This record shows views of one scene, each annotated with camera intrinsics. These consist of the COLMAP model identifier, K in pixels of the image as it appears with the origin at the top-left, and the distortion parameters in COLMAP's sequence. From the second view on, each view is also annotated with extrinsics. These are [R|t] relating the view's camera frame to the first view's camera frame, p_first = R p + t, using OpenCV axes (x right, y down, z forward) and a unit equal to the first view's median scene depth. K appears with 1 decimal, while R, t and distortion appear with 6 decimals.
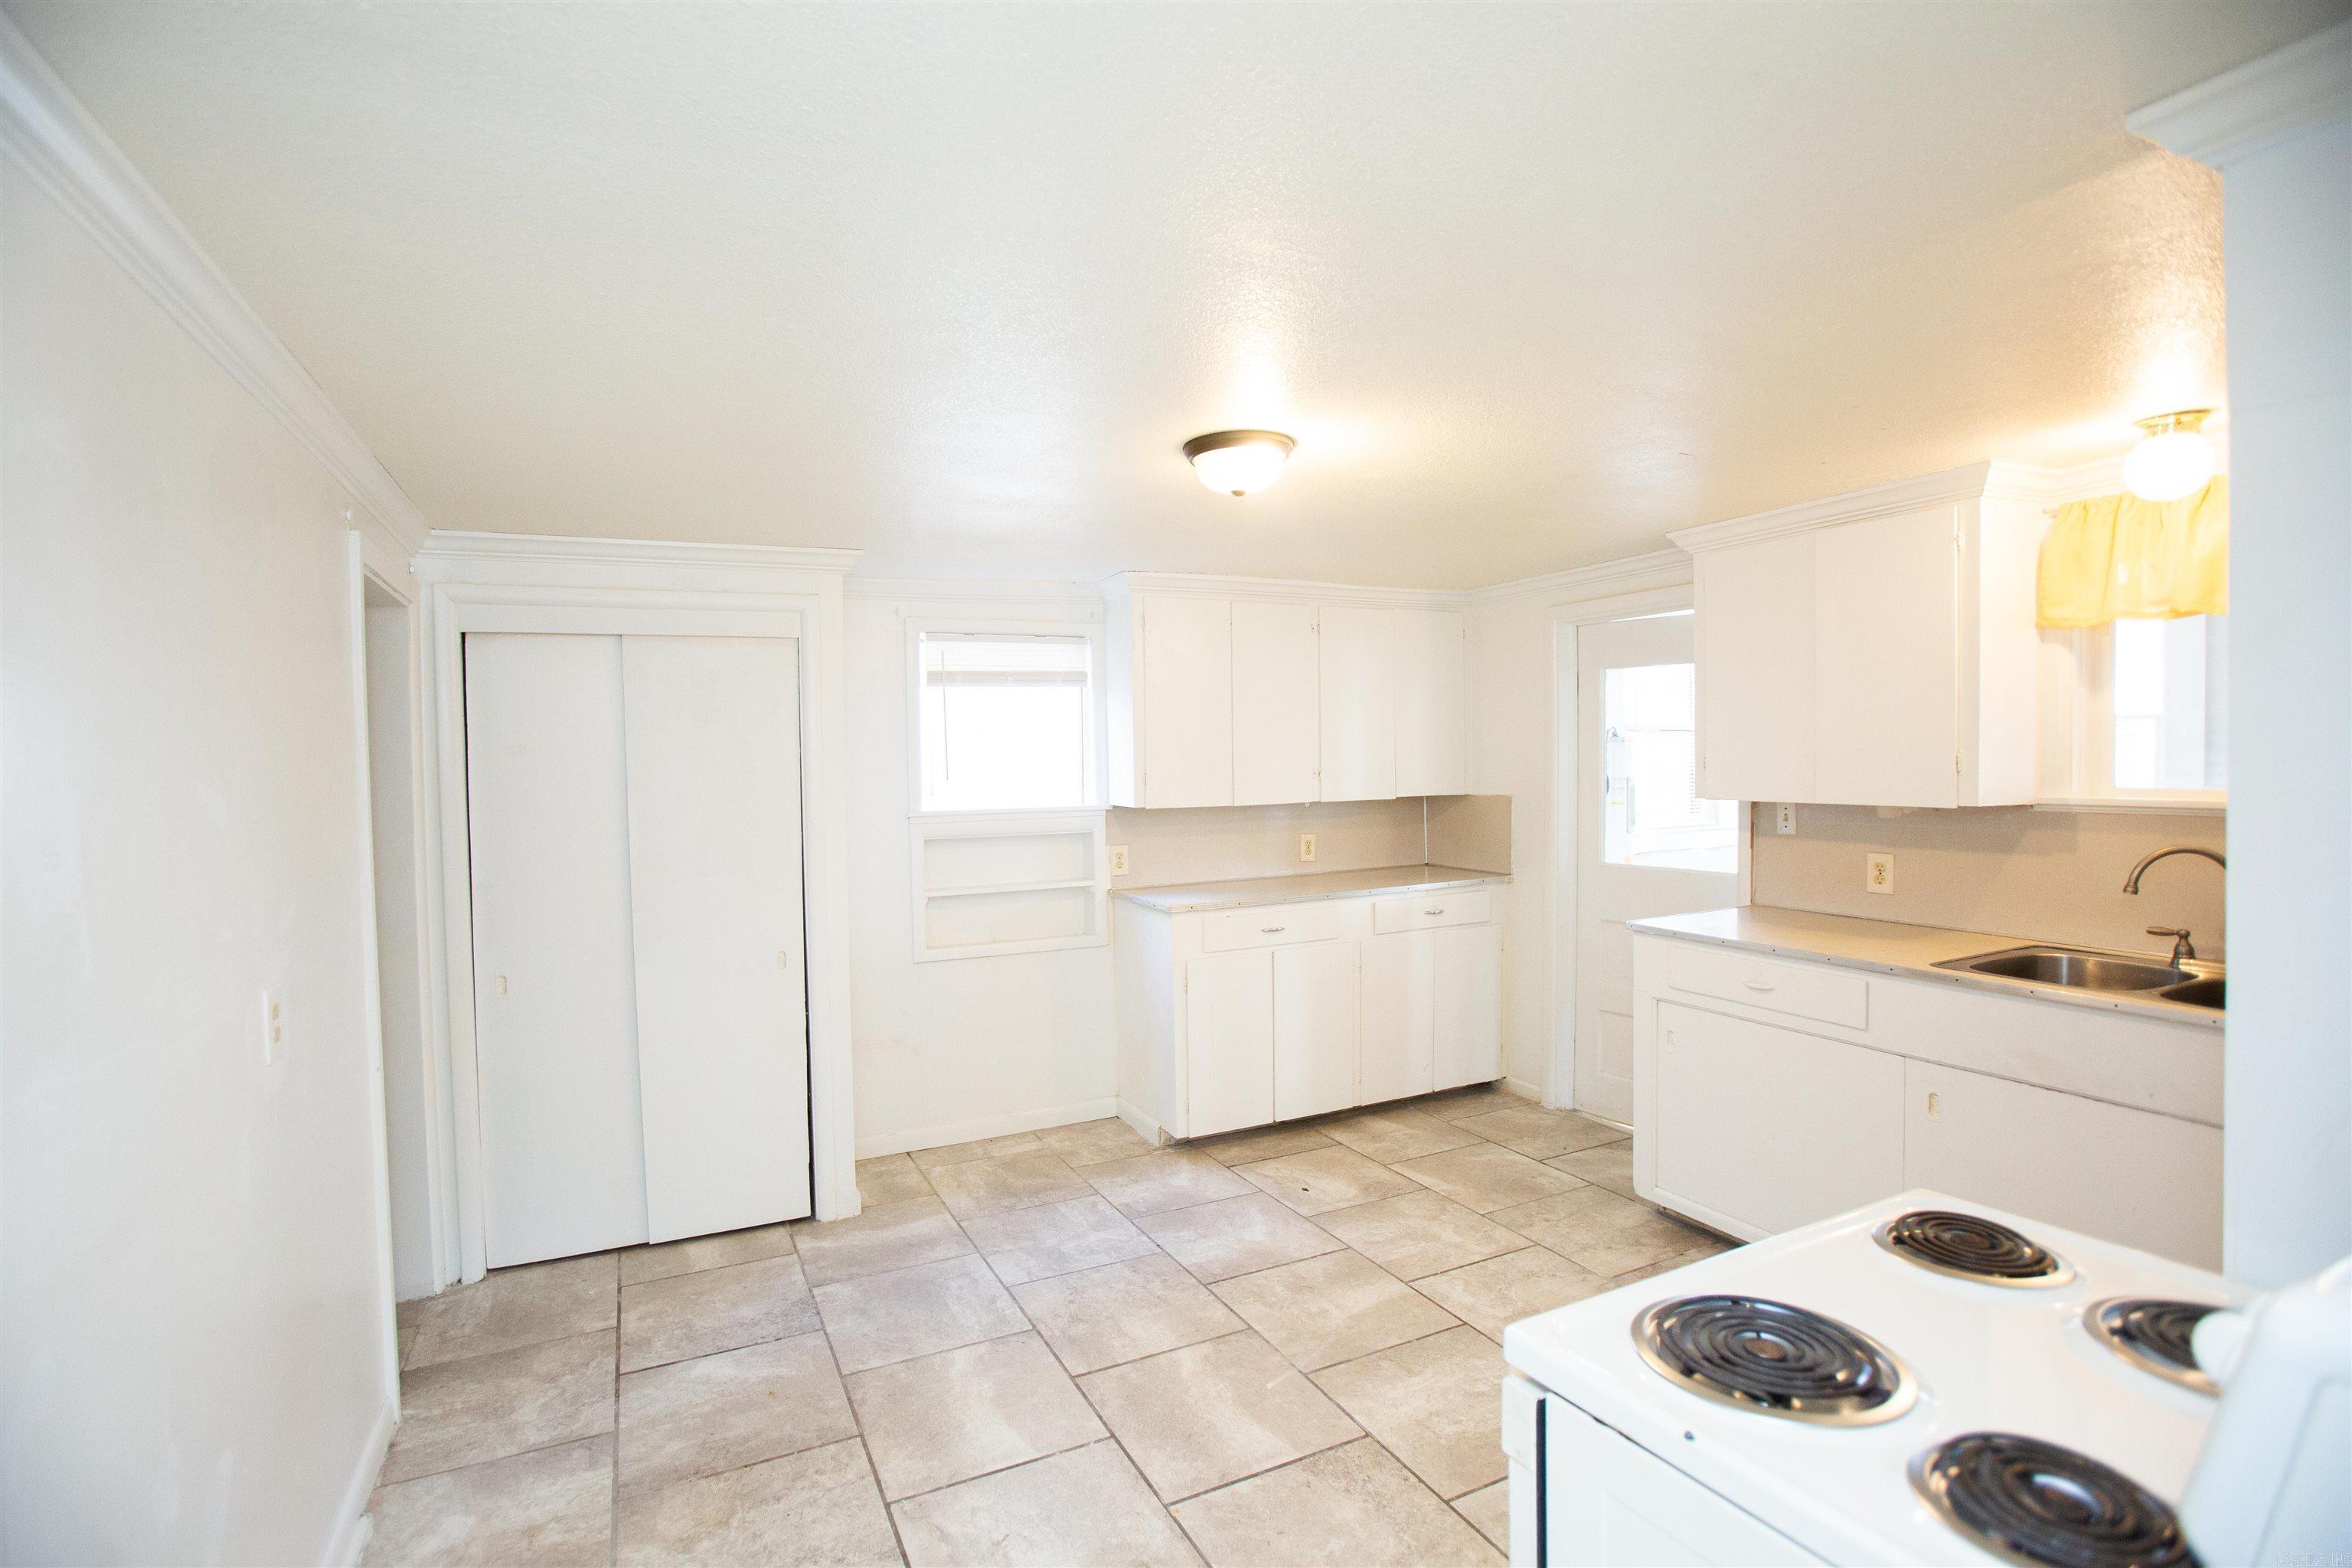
lens RADIAL K [[1064.2, 0, 1176.0], [0, 1064.2, 784.0], [0, 0, 1]] dist [0.000295, 0.000181]
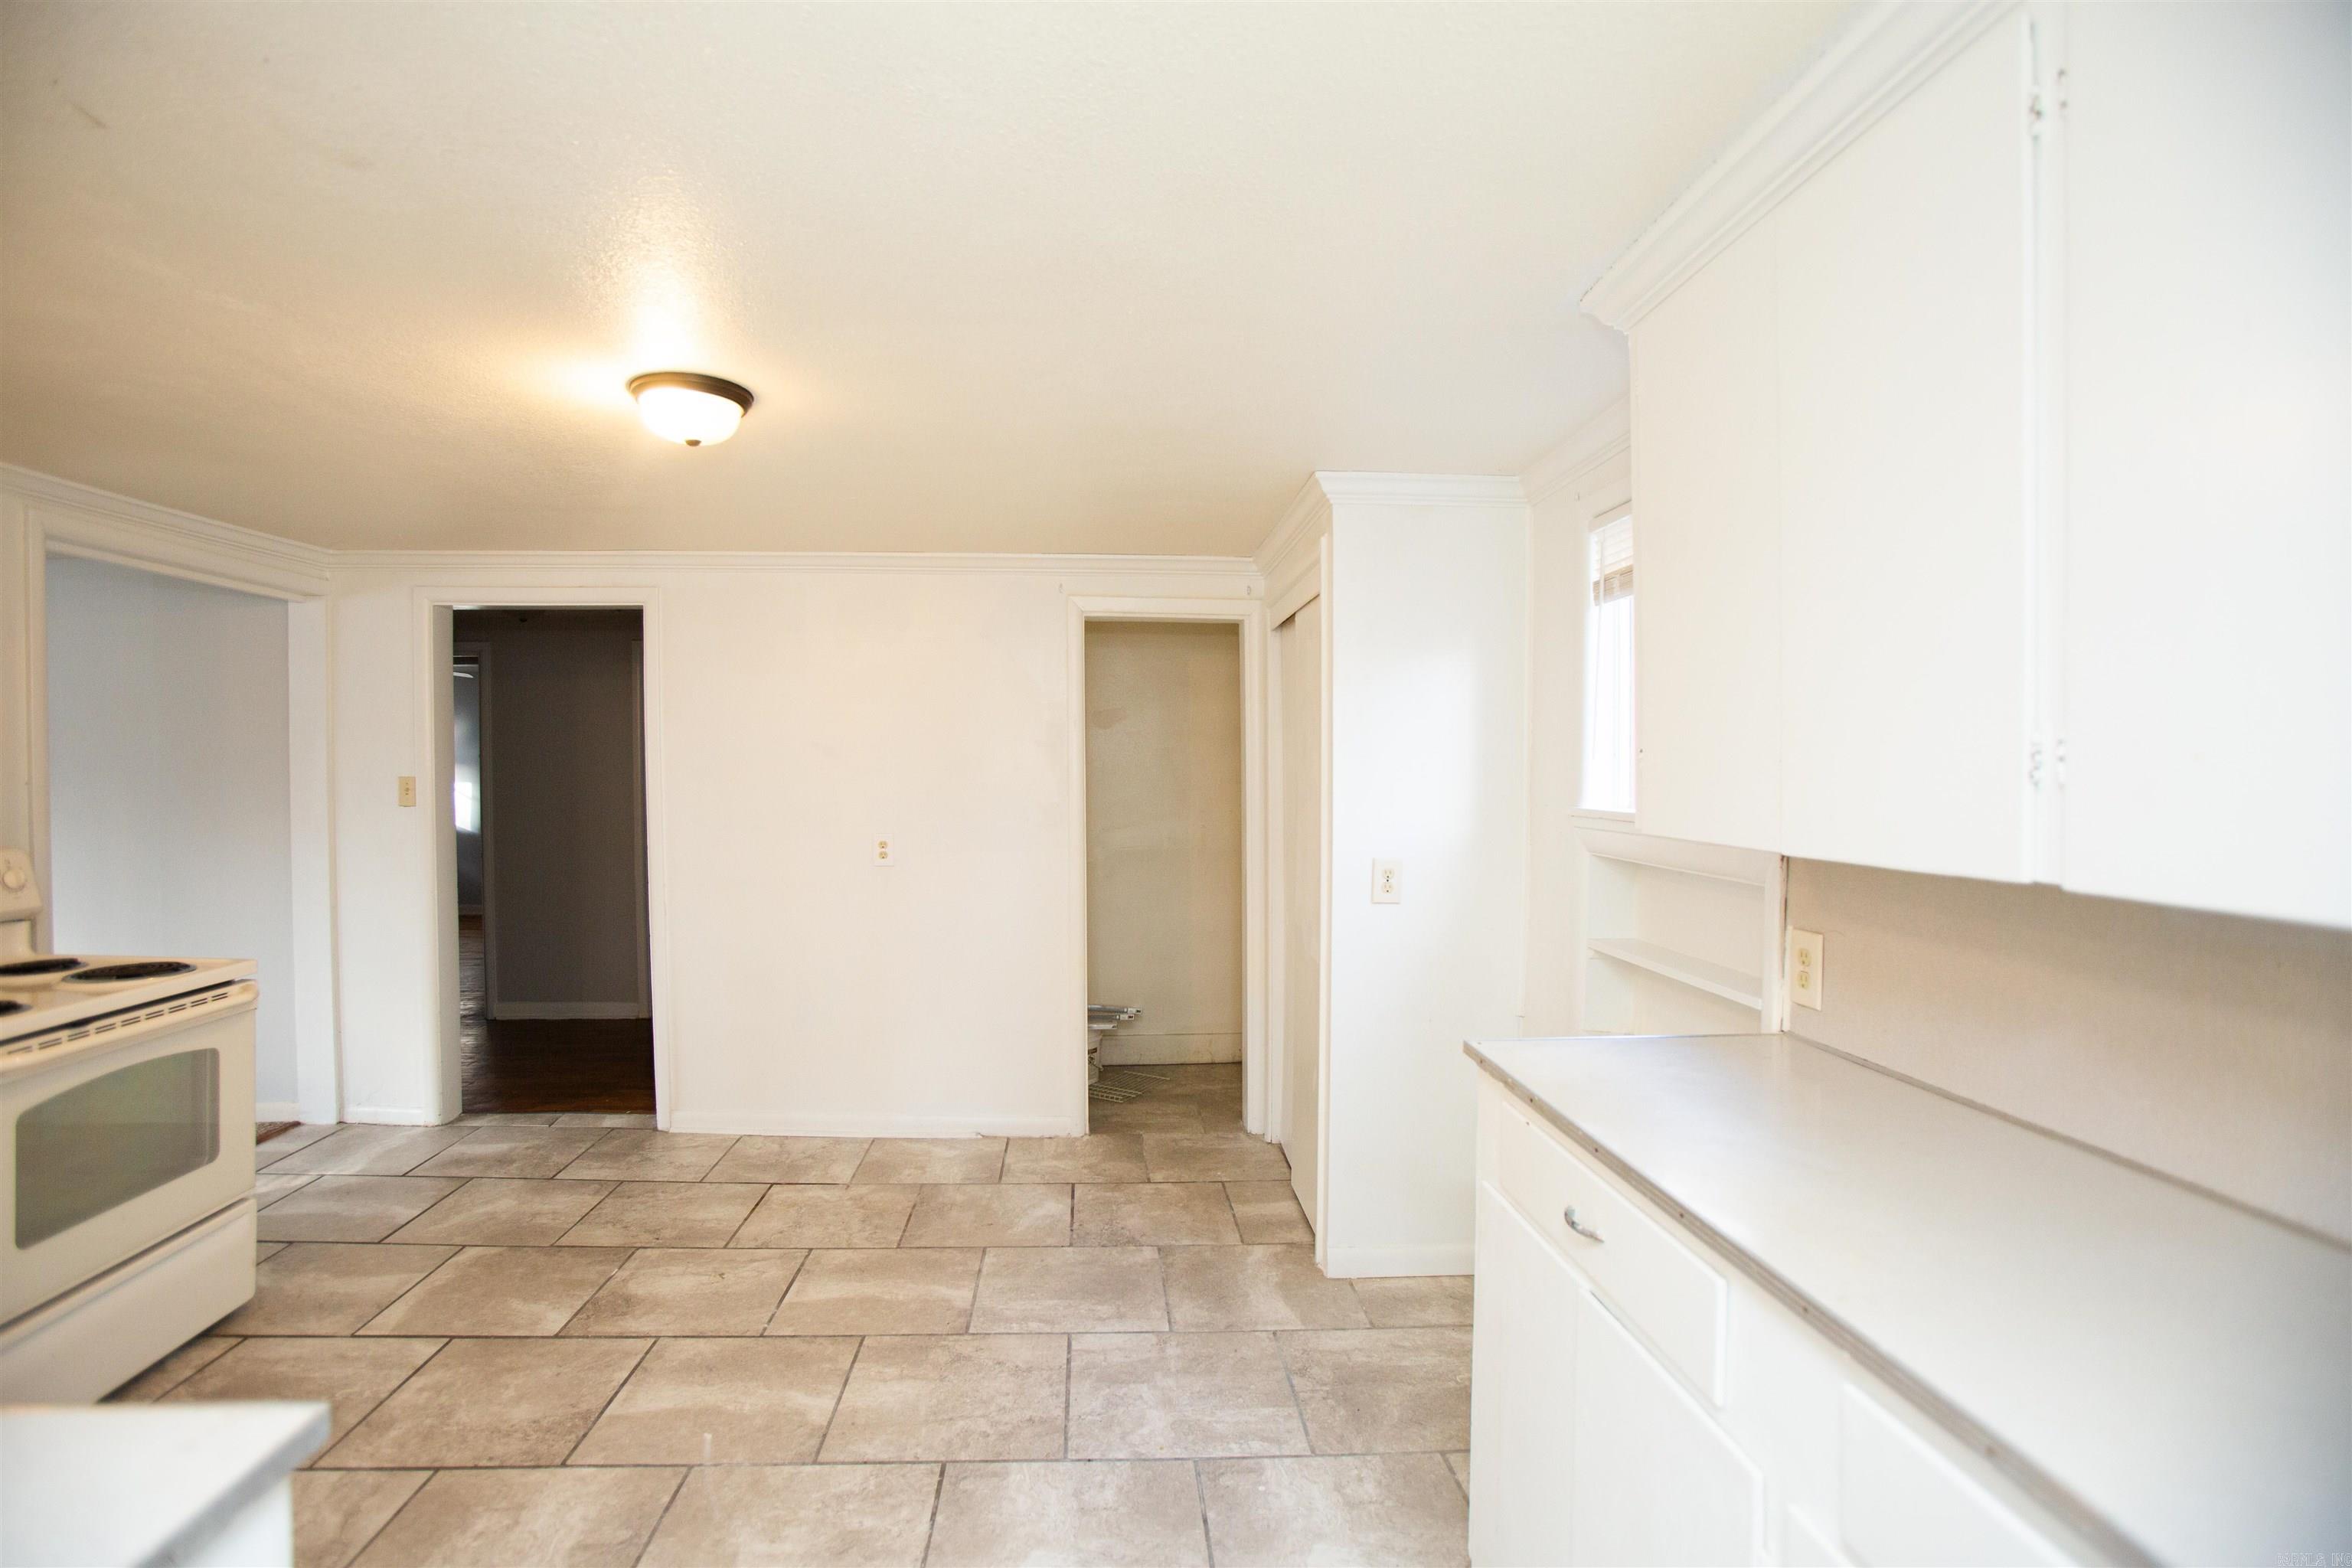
lens RADIAL K [[1129.0, 0, 1176.0], [0, 1129.0, 784.0], [0, 0, 1]] dist [-0.062264, 0.025894]
pose [[-0.401634, 0.018623, -0.915611, 0.697830], [-0.015221, 0.999519, 0.027007, -0.008208], [0.915674, 0.024783, -0.401158, 1.570209]]
